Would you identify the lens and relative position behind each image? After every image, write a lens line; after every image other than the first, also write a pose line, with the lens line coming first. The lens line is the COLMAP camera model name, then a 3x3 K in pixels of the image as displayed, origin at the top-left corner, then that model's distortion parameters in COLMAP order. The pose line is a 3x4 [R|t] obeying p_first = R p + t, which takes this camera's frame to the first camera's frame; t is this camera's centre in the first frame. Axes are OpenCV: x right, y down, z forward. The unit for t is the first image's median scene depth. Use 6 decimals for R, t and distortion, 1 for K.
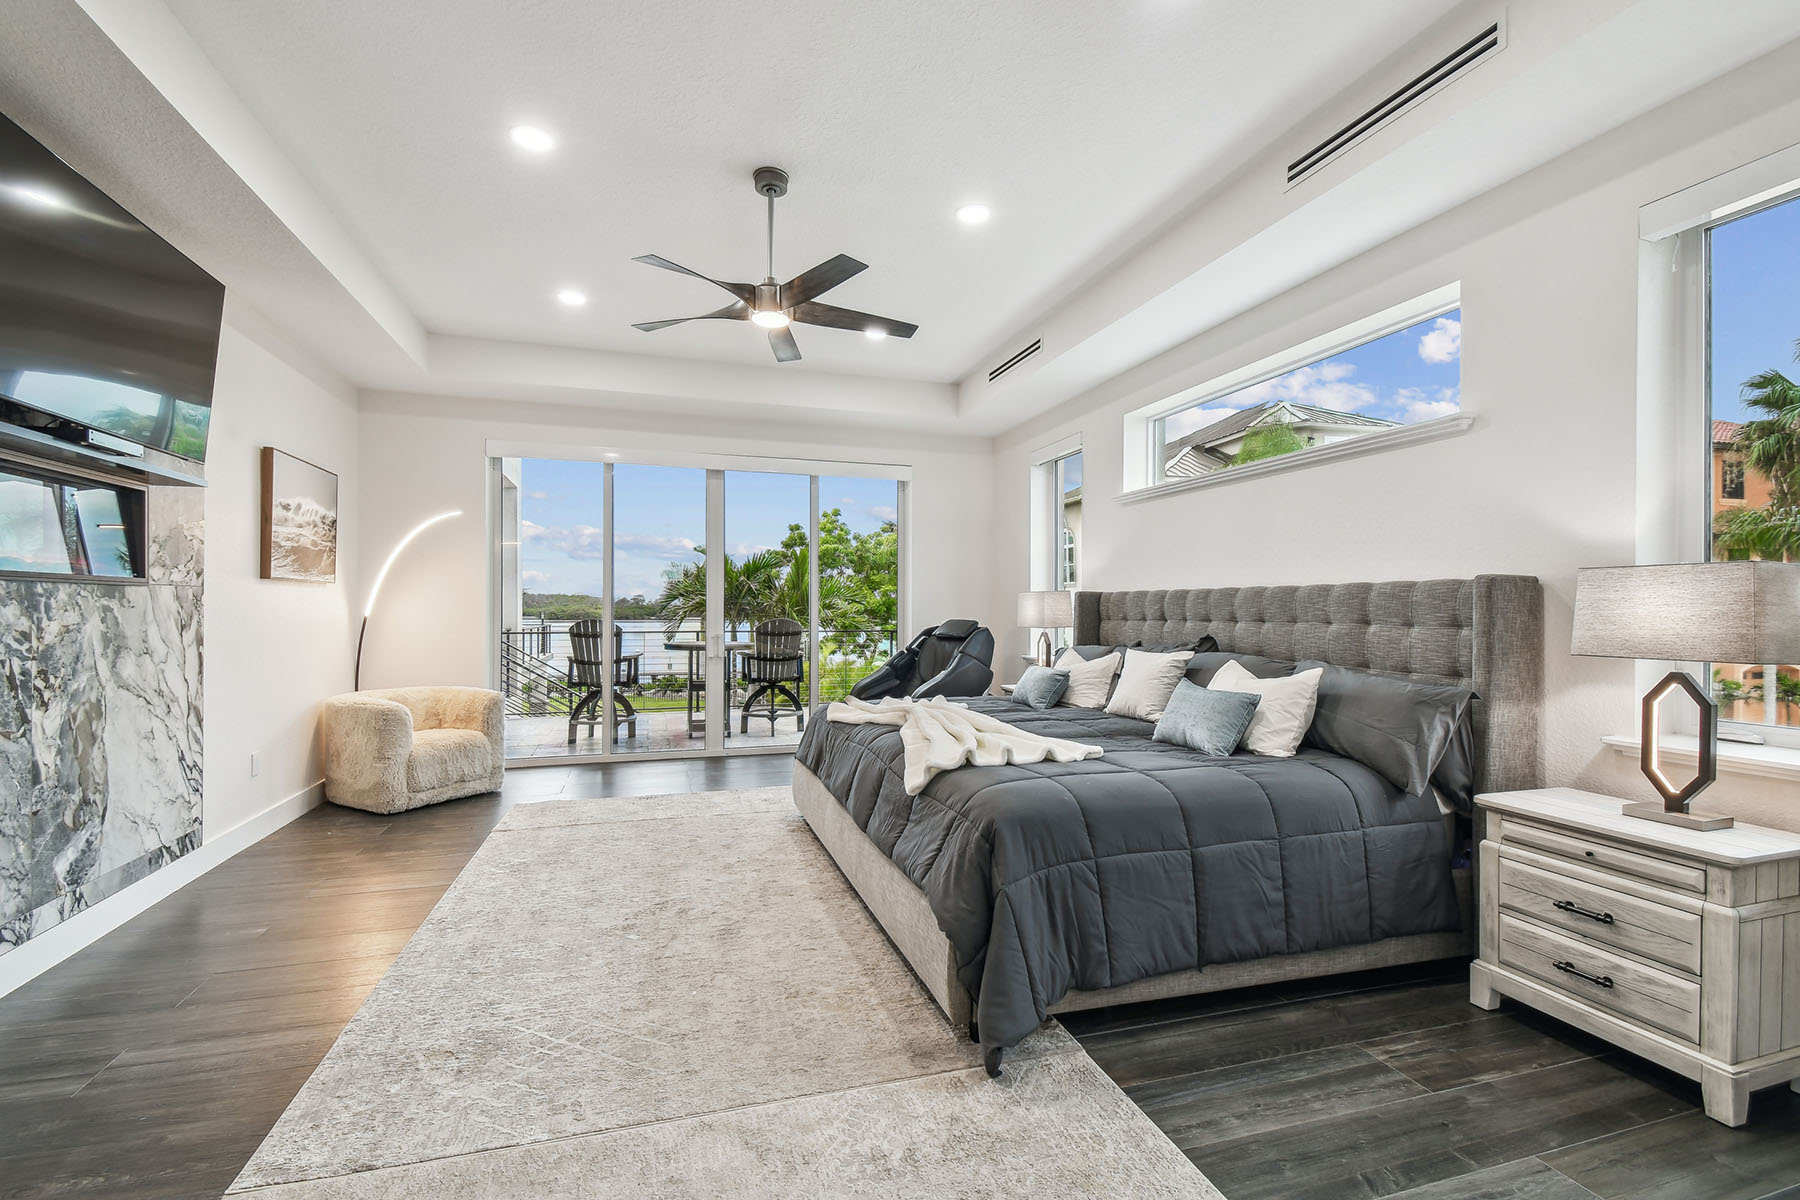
lens RADIAL K [[792.9, 0, 896.0], [0, 792.9, 607.3], [0, 0, 1]] dist [0.038846, -0.020138]
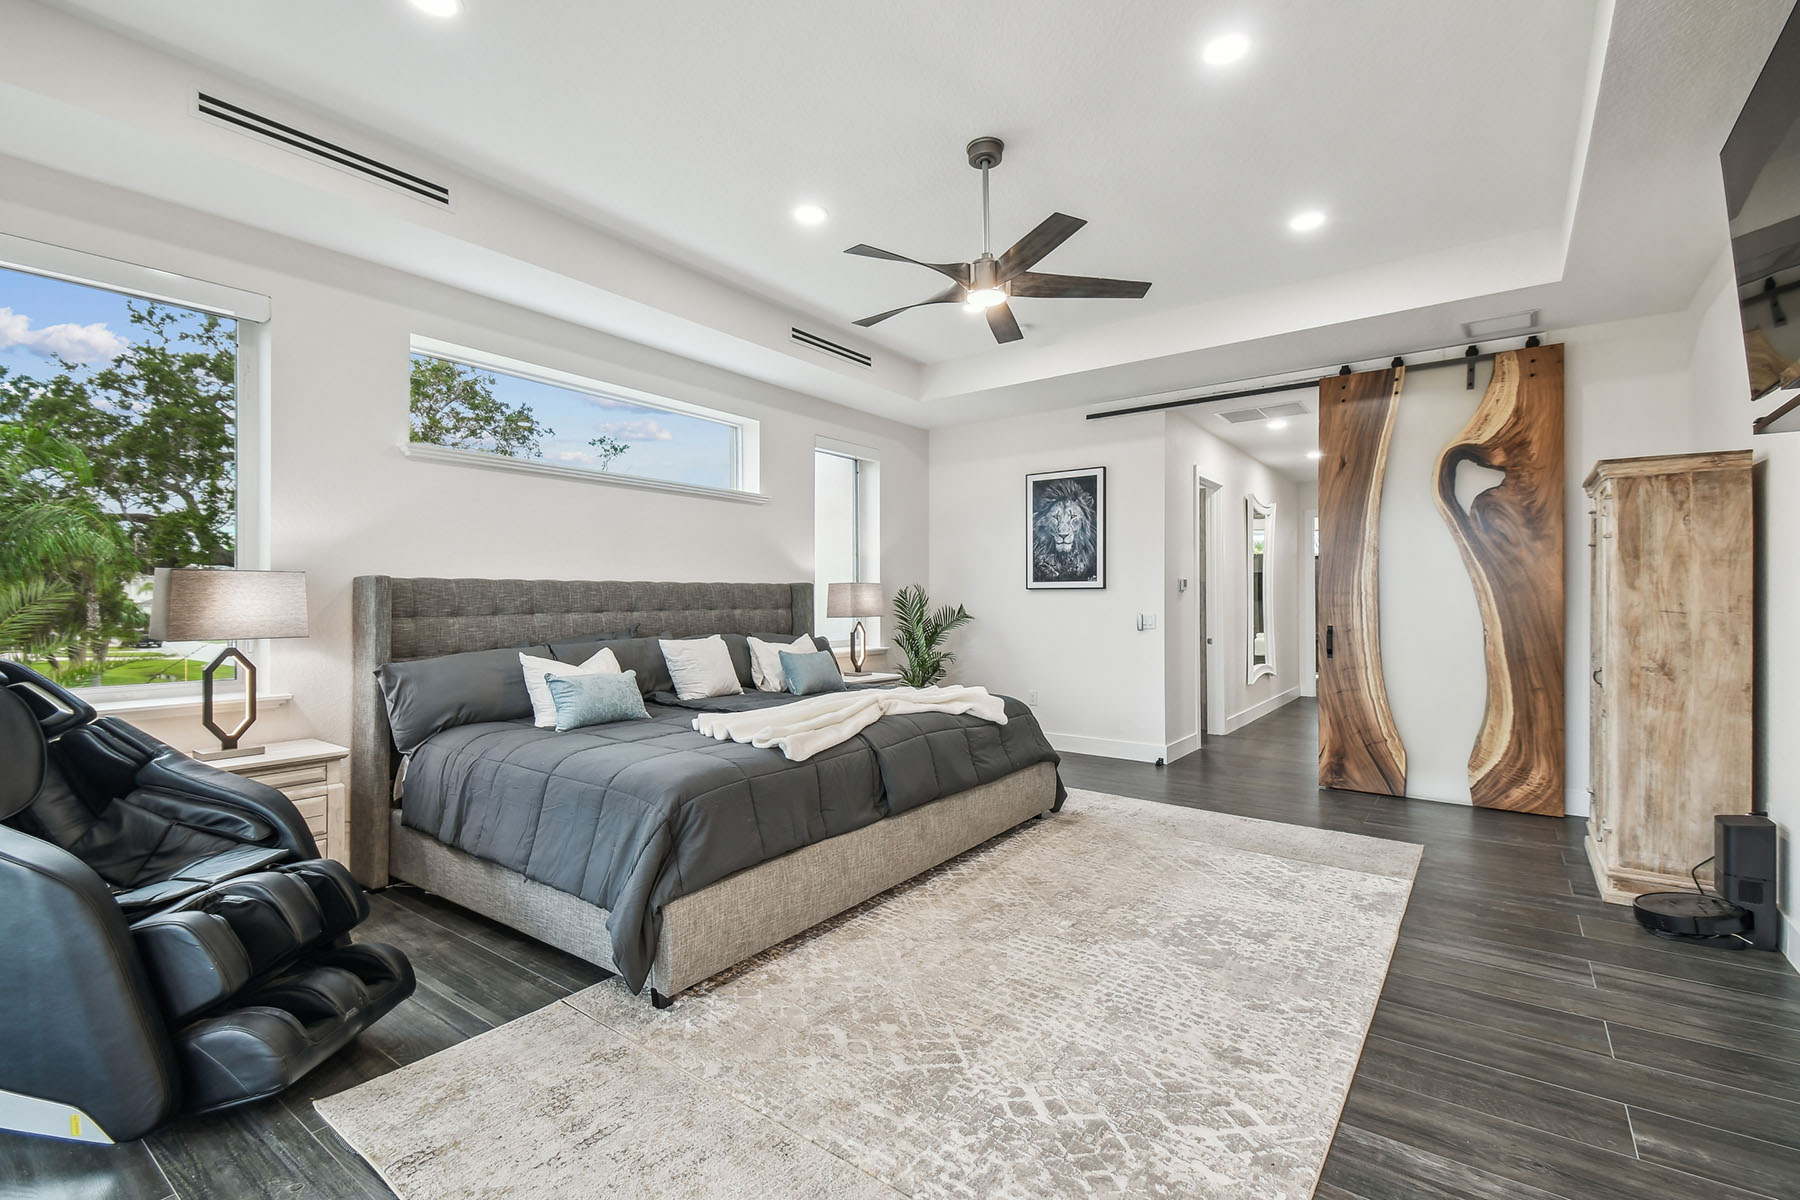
lens RADIAL K [[792.9, 0, 897.6], [0, 792.9, 596.5], [0, 0, 1]] dist [0.038846, -0.020138]
pose [[-0.591712, -0.014826, 0.806013, -0.986435], [-0.012259, 0.999881, 0.009392, -0.026361], [-0.806056, -0.004323, -0.591823, 1.878828]]
